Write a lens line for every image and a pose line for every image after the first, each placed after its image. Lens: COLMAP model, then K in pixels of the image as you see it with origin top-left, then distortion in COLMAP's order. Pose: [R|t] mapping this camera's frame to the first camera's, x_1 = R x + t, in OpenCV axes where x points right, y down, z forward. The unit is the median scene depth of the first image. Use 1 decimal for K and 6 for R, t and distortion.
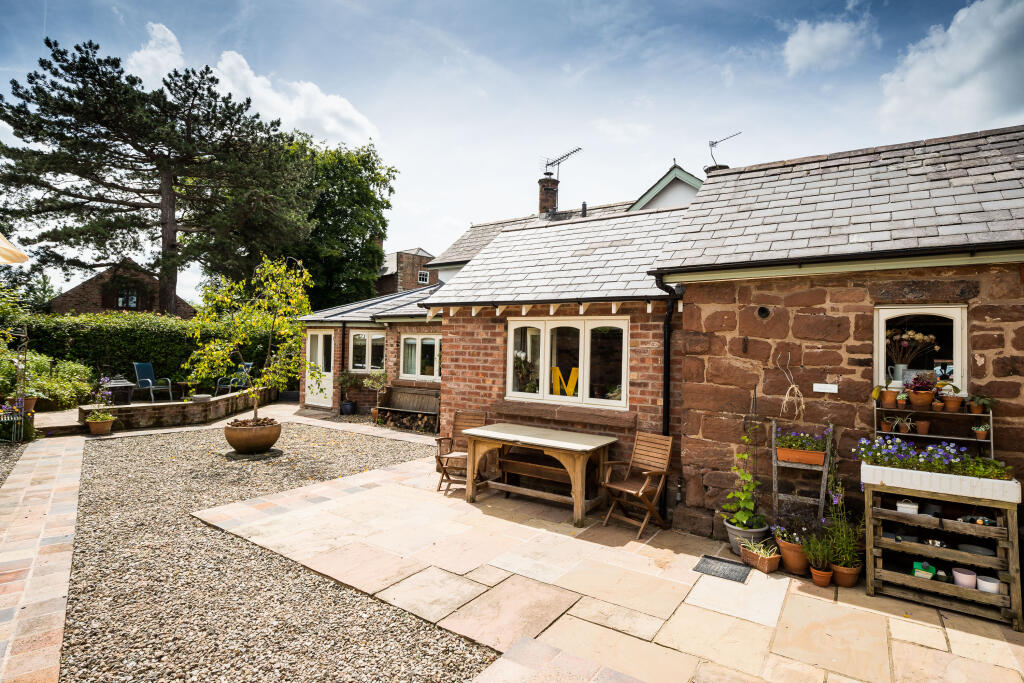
lens RADIAL K [[508.5, 0, 512.0], [0, 508.5, 341.5], [0, 0, 1]] dist [-0.000152, -0.000008]
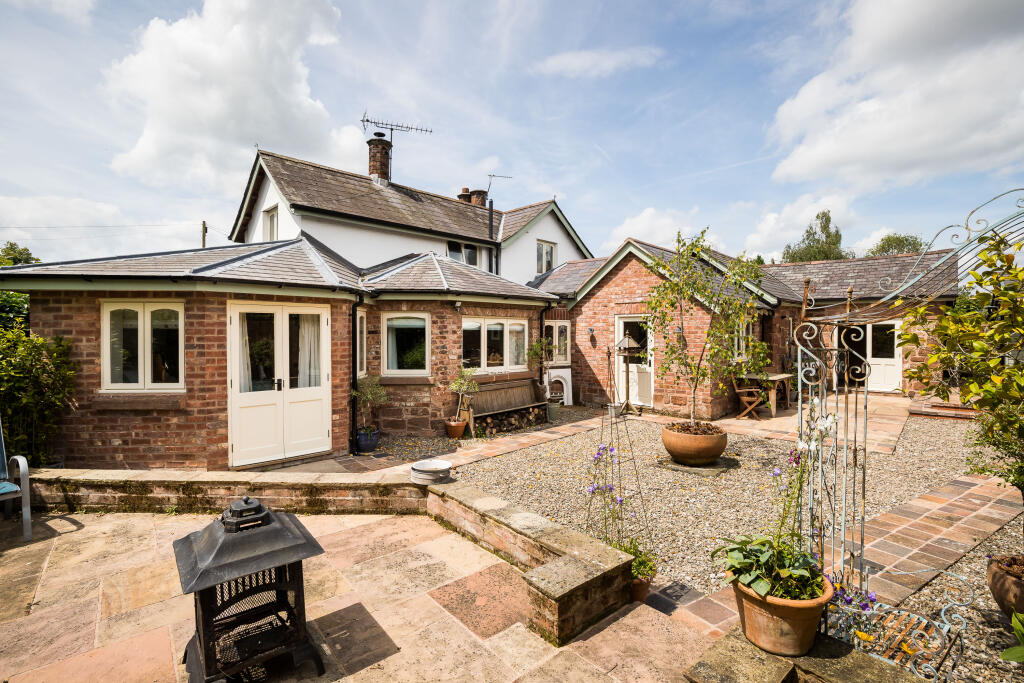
lens RADIAL K [[471.0, 0, 518.0], [0, 471.0, 337.2], [0, 0, 1]] dist [-0.031402, 0.006240]
pose [[0.137878, -0.033814, 0.989872, -1.520047], [-0.009160, 0.999331, 0.035413, -0.016676], [-0.990407, -0.013950, 0.137476, 1.381492]]
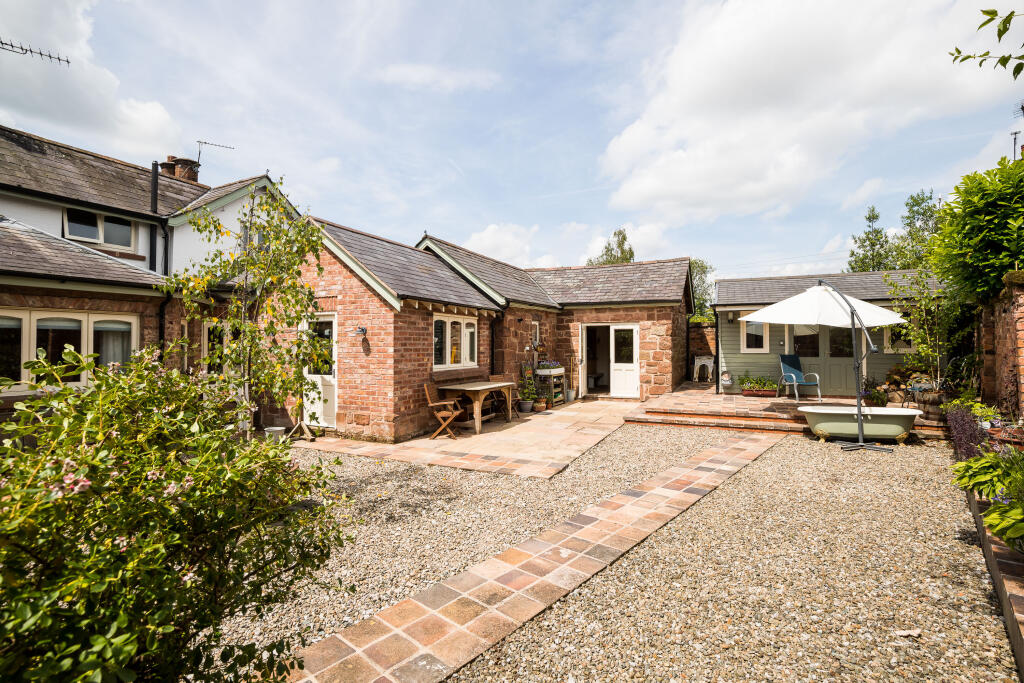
lens RADIAL K [[471.0, 0, 518.0], [0, 471.0, 337.2], [0, 0, 1]] dist [-0.031402, 0.006240]
pose [[-0.178143, -0.009132, 0.983962, -1.246732], [-0.012926, 0.999892, 0.006939, 0.008069], [-0.983920, -0.011483, -0.178242, 0.939289]]
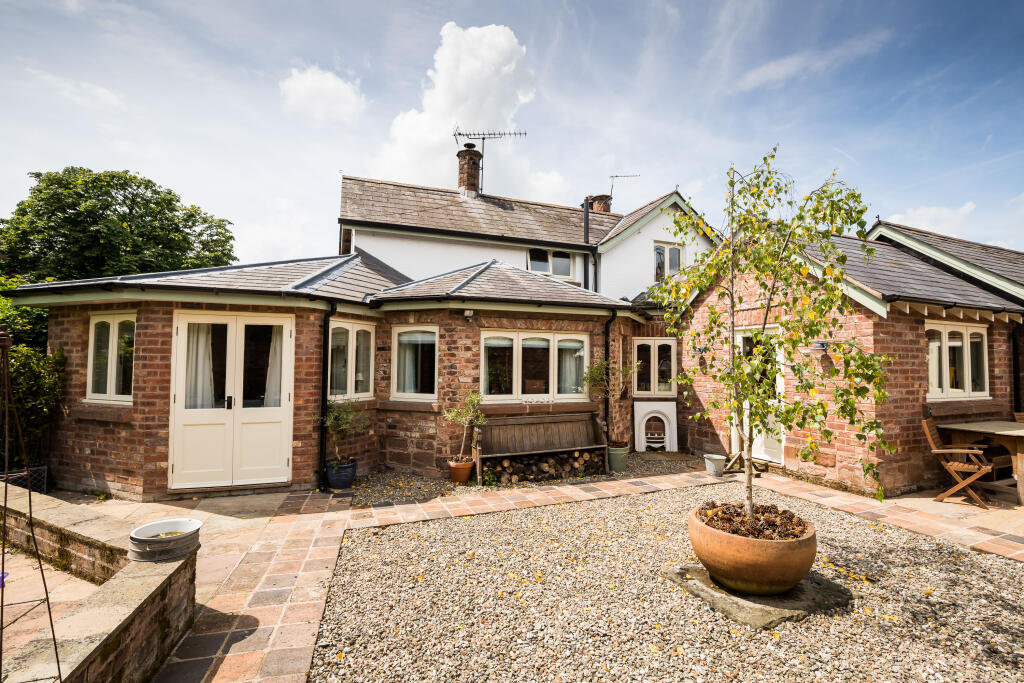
lens RADIAL K [[471.0, 0, 518.0], [0, 471.0, 337.2], [0, 0, 1]] dist [-0.031402, 0.006240]
pose [[0.540581, 0.024002, 0.840949, -1.127800], [-0.004576, 0.999662, -0.025591, 0.013951], [-0.841279, 0.009986, 0.540509, 1.109471]]
